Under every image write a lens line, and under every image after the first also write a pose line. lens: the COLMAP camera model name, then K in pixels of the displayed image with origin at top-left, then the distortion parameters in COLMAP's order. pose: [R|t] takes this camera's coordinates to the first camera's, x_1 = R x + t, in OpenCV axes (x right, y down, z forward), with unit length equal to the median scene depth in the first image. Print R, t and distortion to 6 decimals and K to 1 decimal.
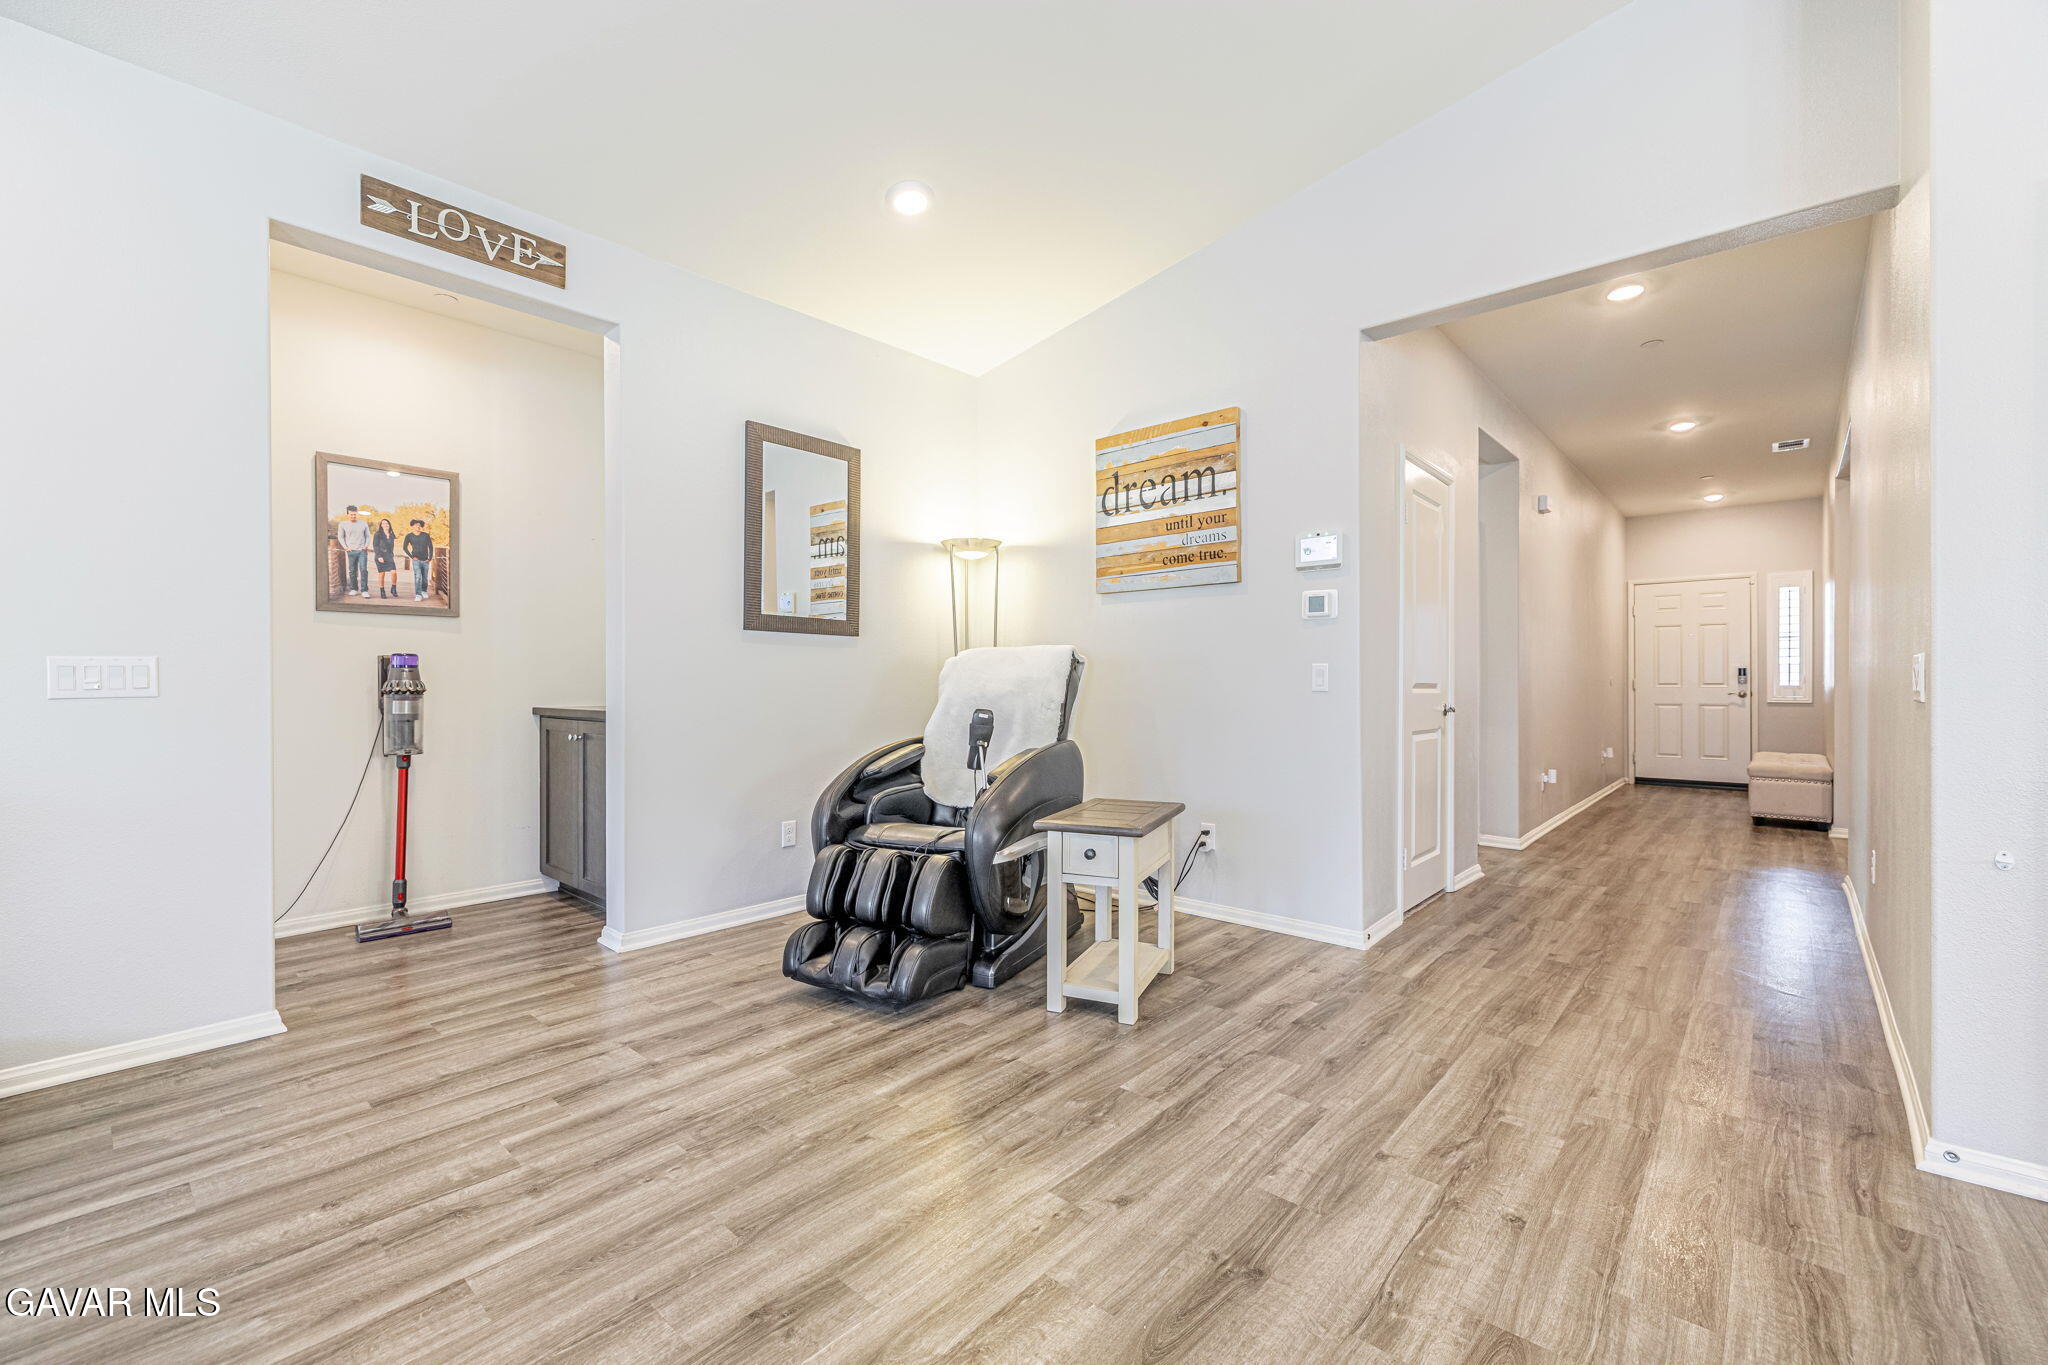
lens RADIAL K [[854.0, 0, 1028.0], [0, 854.0, 684.5], [0, 0, 1]] dist [-0.003408, -0.000160]
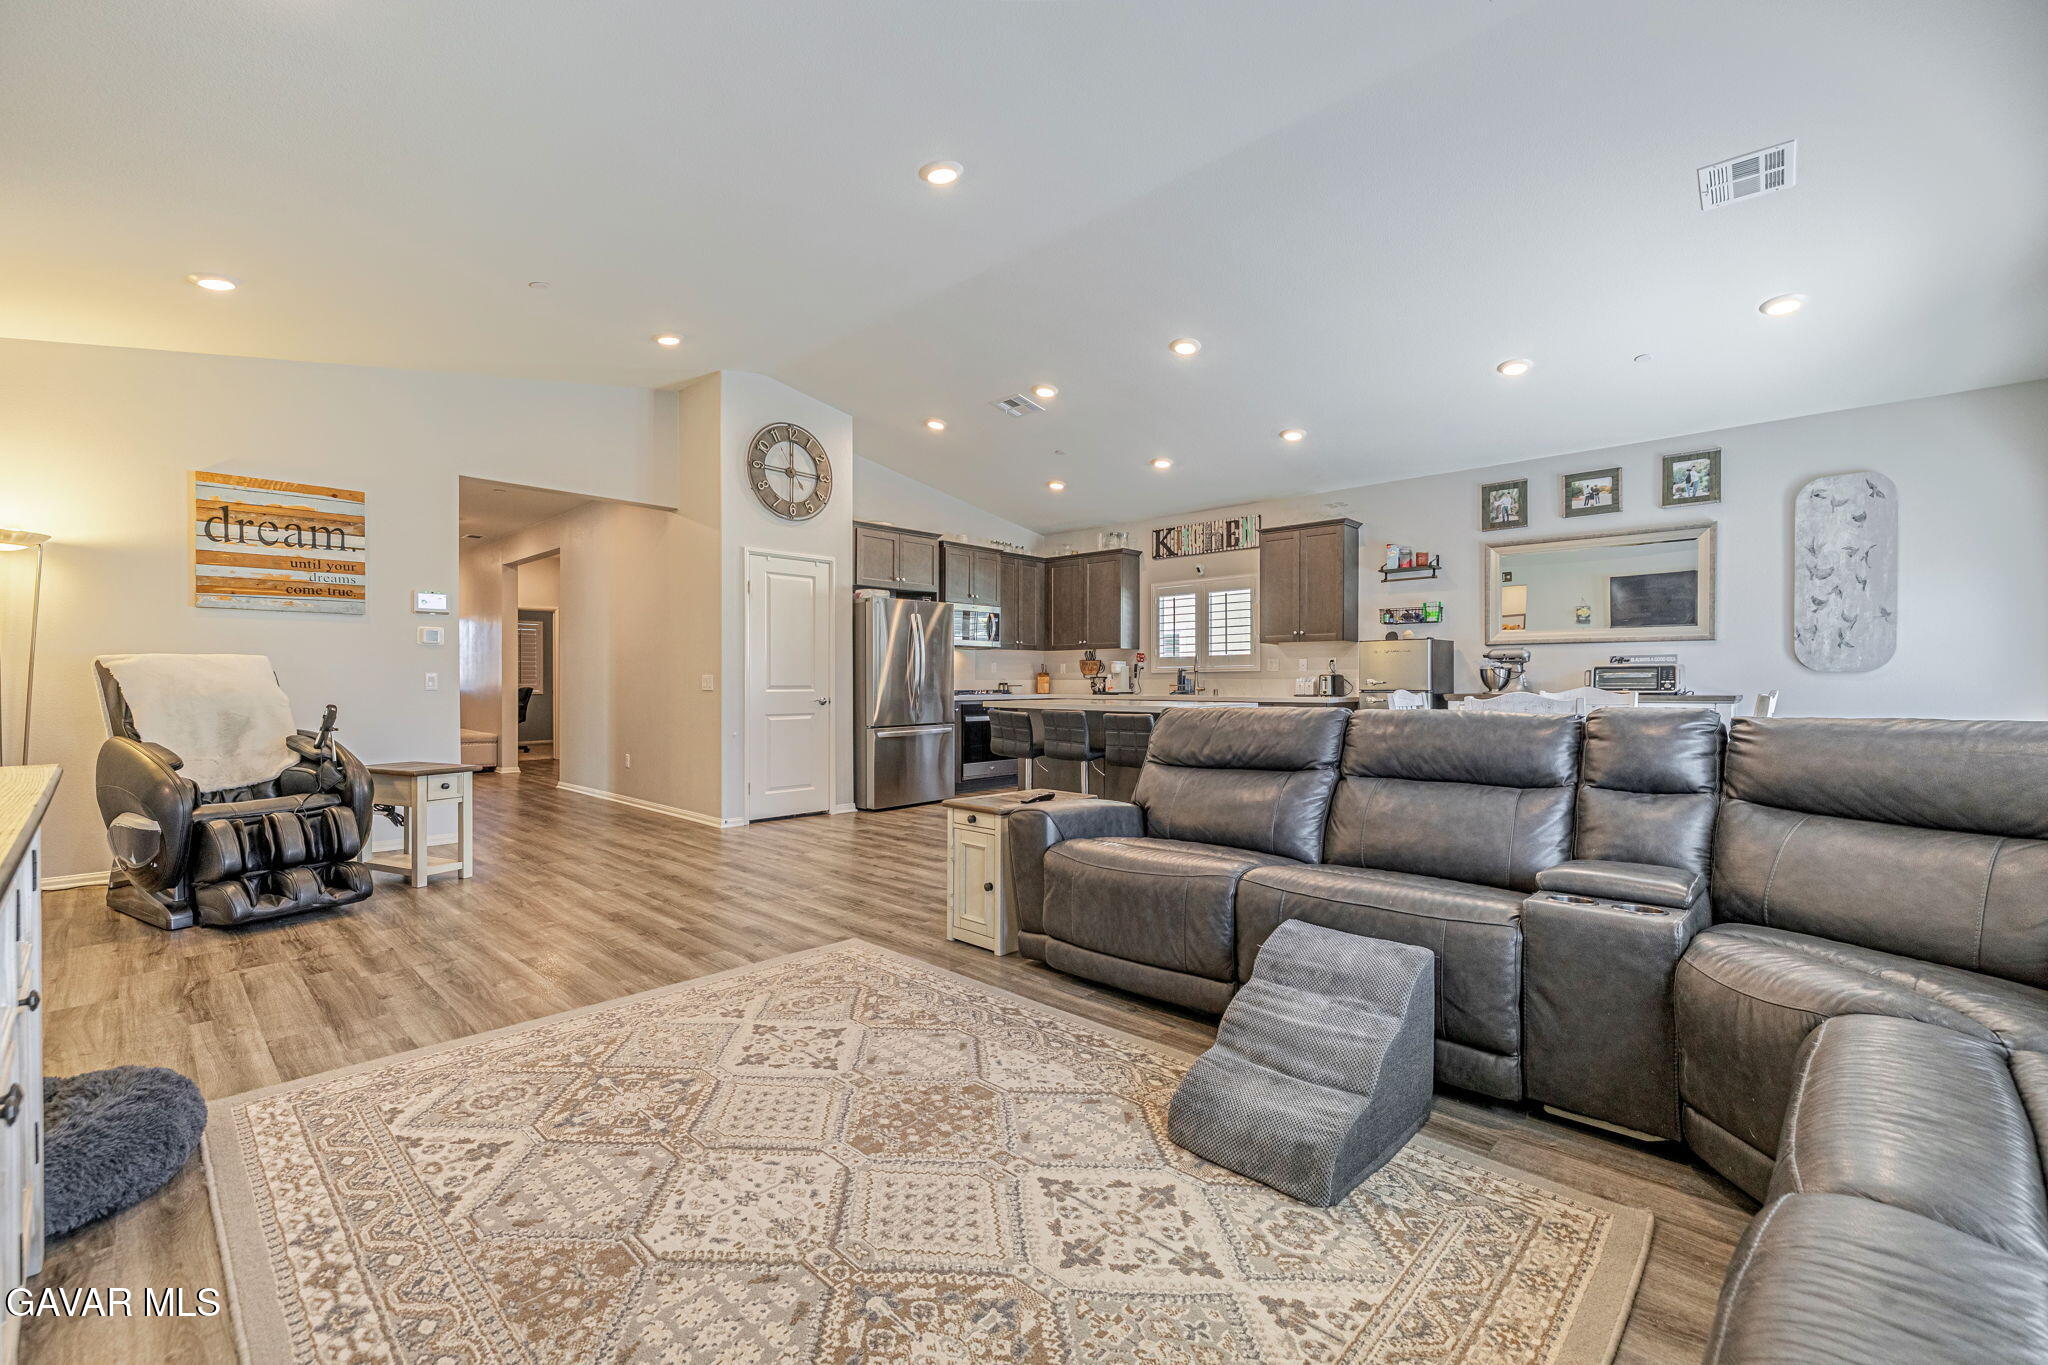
lens RADIAL K [[854.0, 0, 1007.1], [0, 854.0, 684.2], [0, 0, 1]] dist [-0.003408, -0.000160]
pose [[0.048723, -0.000922, 0.998812, -1.118278], [0.004159, 0.999991, 0.000721, -0.000457], [-0.998804, 0.004119, 0.048726, -0.142193]]
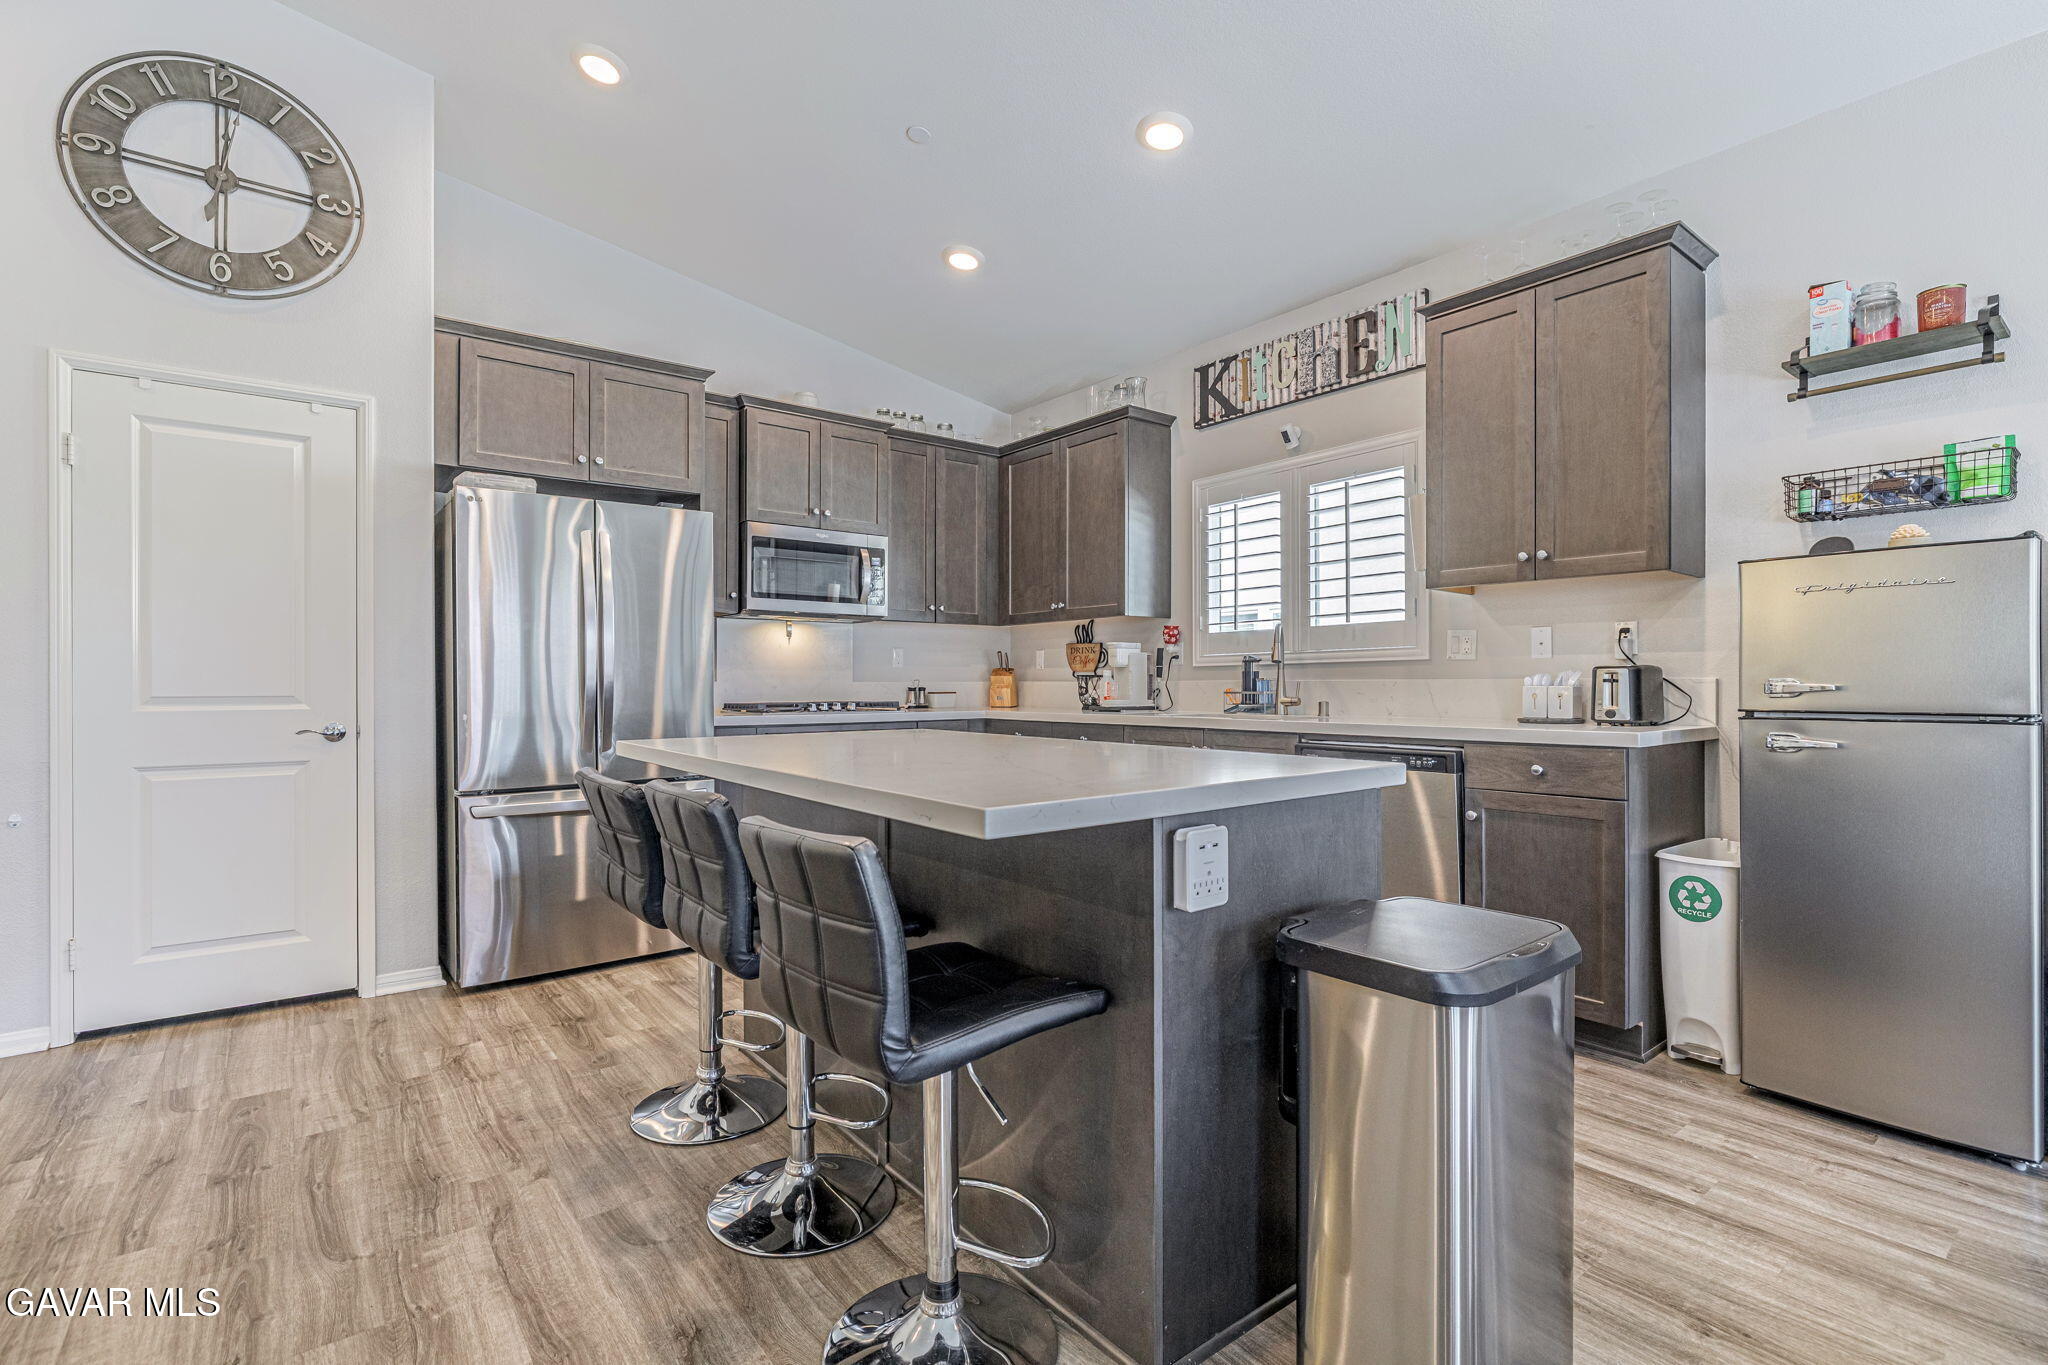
lens RADIAL K [[944.6, 0, 1011.6], [0, 944.6, 683.5], [0, 0, 1]] dist [-0.001949, -0.000125]
pose [[0.190522, 0.002104, 0.981681, -0.026073], [0.004807, 0.999984, -0.003076, -0.003185], [-0.981671, 0.005305, 0.190509, -0.425334]]
